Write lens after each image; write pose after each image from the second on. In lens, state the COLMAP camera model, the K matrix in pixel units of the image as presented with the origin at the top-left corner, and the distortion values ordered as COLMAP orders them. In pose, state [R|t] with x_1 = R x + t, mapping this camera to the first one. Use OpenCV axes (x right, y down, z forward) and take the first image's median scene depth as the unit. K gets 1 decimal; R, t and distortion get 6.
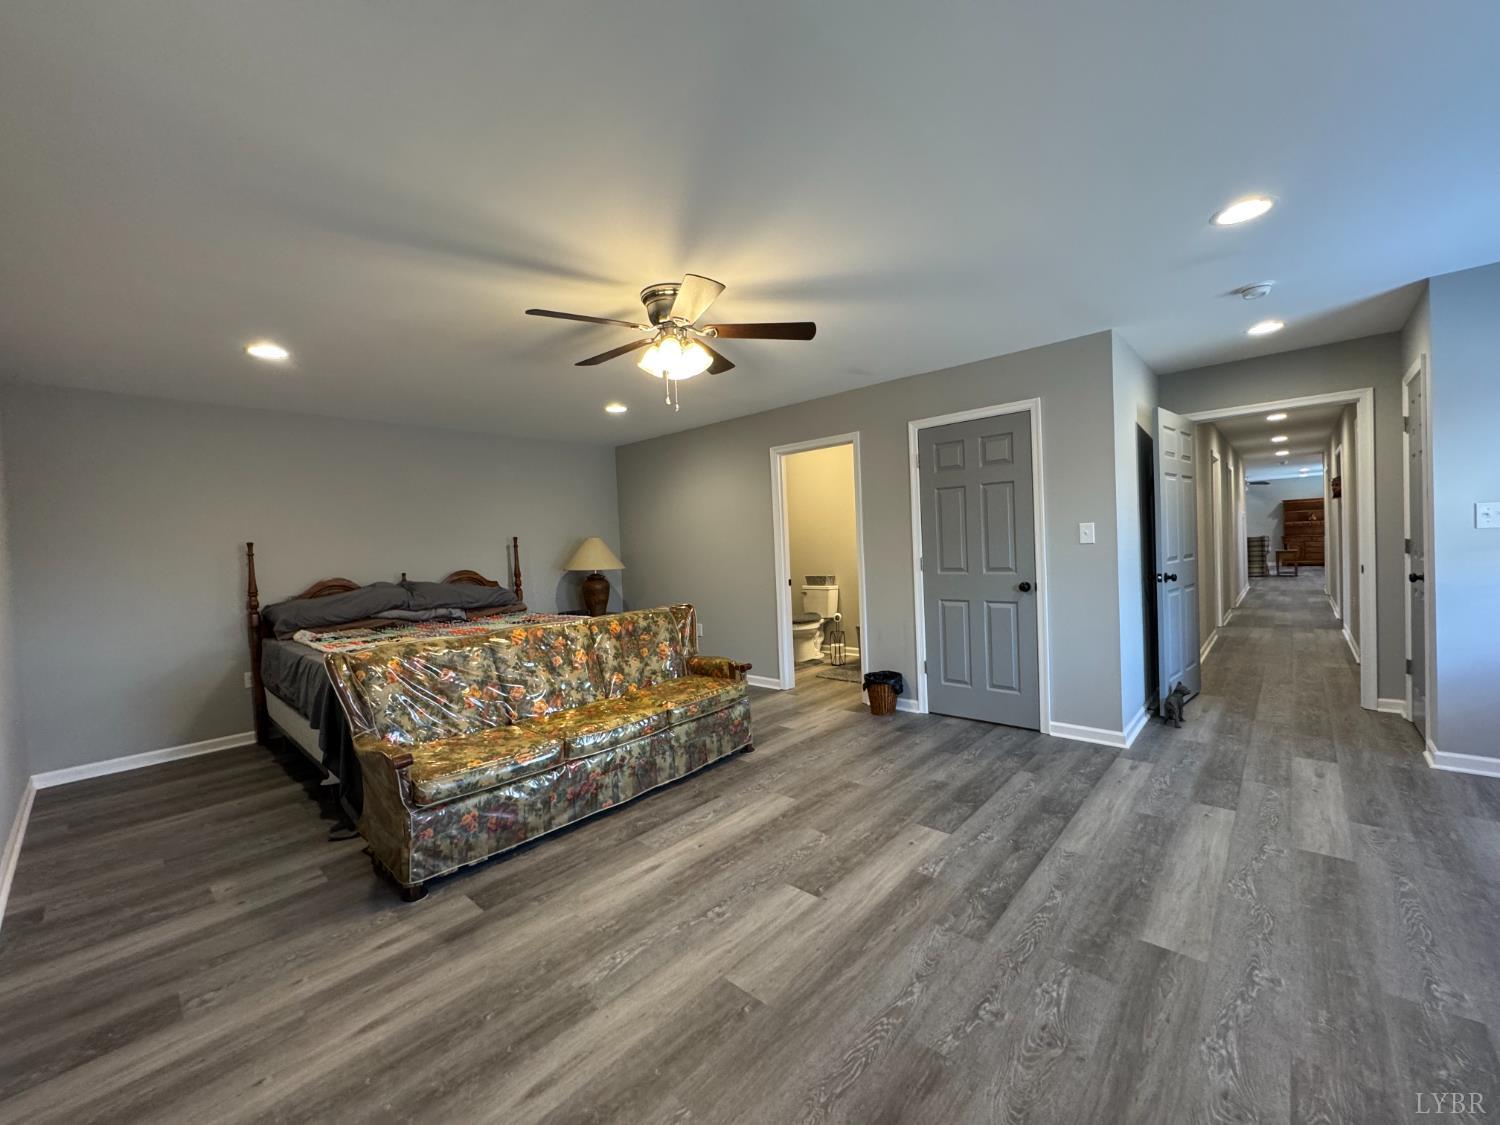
lens RADIAL K [[597.8, 0, 753.5], [0, 597.8, 560.3], [0, 0, 1]] dist [-0.002922, 0.000191]
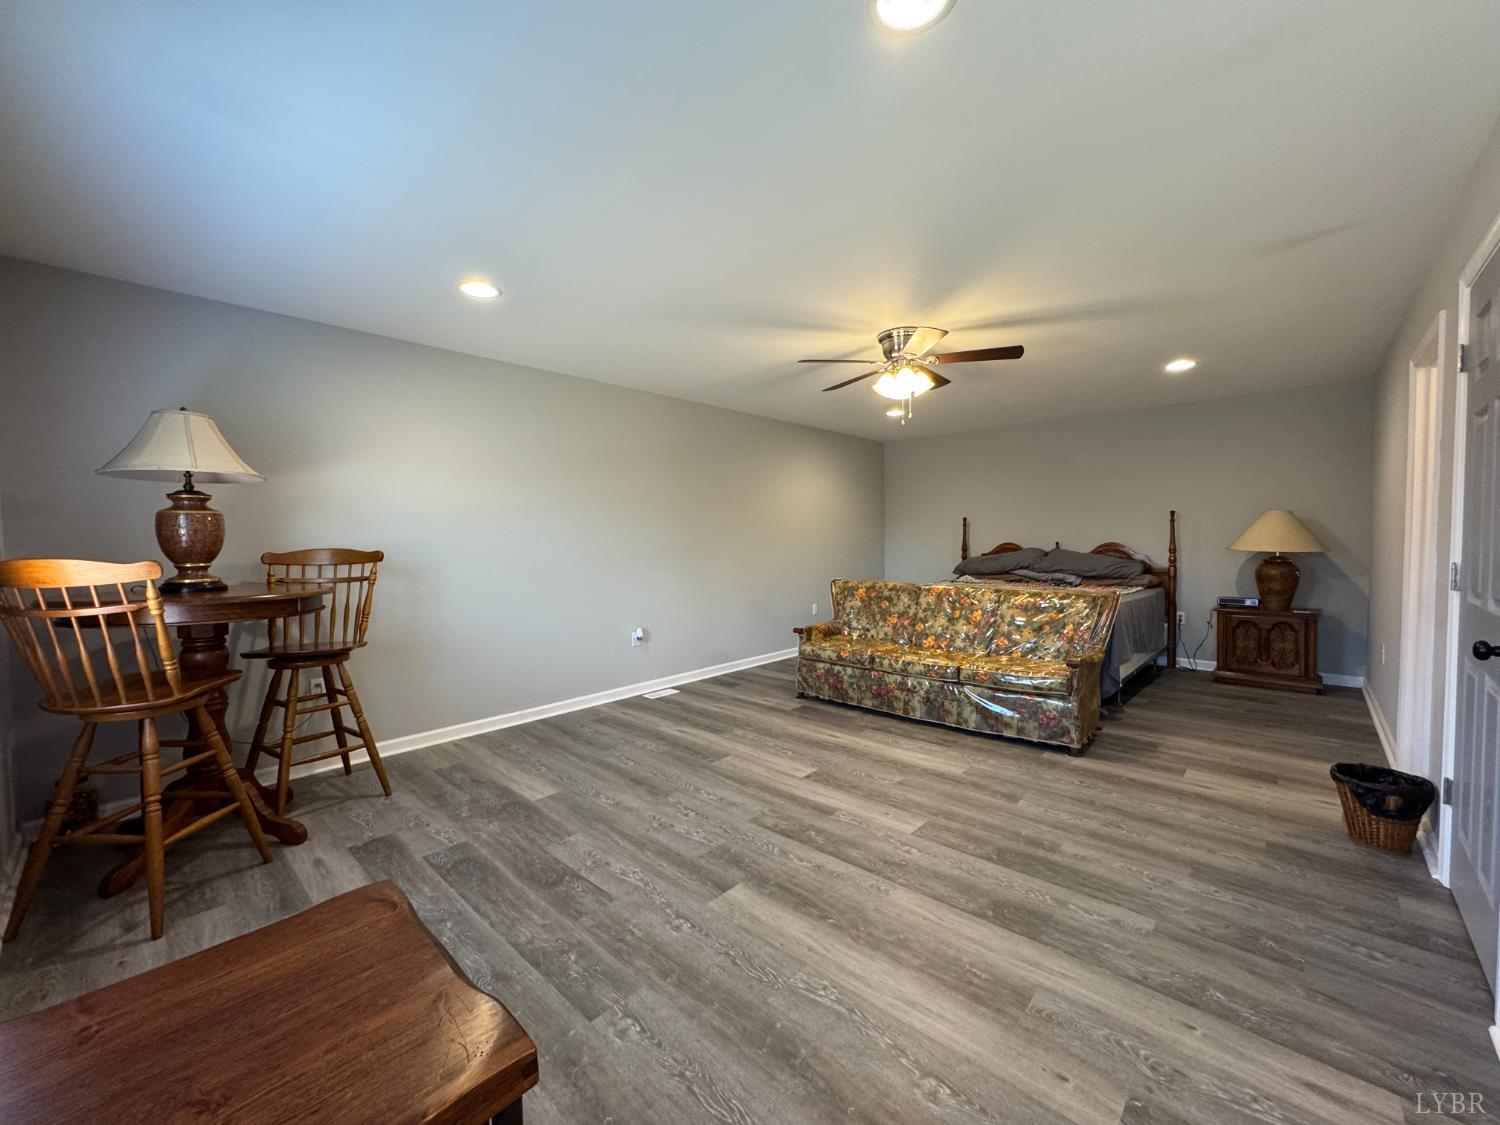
lens RADIAL K [[597.8, 0, 754.5], [0, 597.8, 564.7], [0, 0, 1]] dist [-0.002922, 0.000191]
pose [[-0.006756, 0.088750, -0.996031, 1.216052], [-0.012994, 0.995962, 0.088832, -0.063651], [0.999893, 0.013543, -0.005576, 0.709636]]
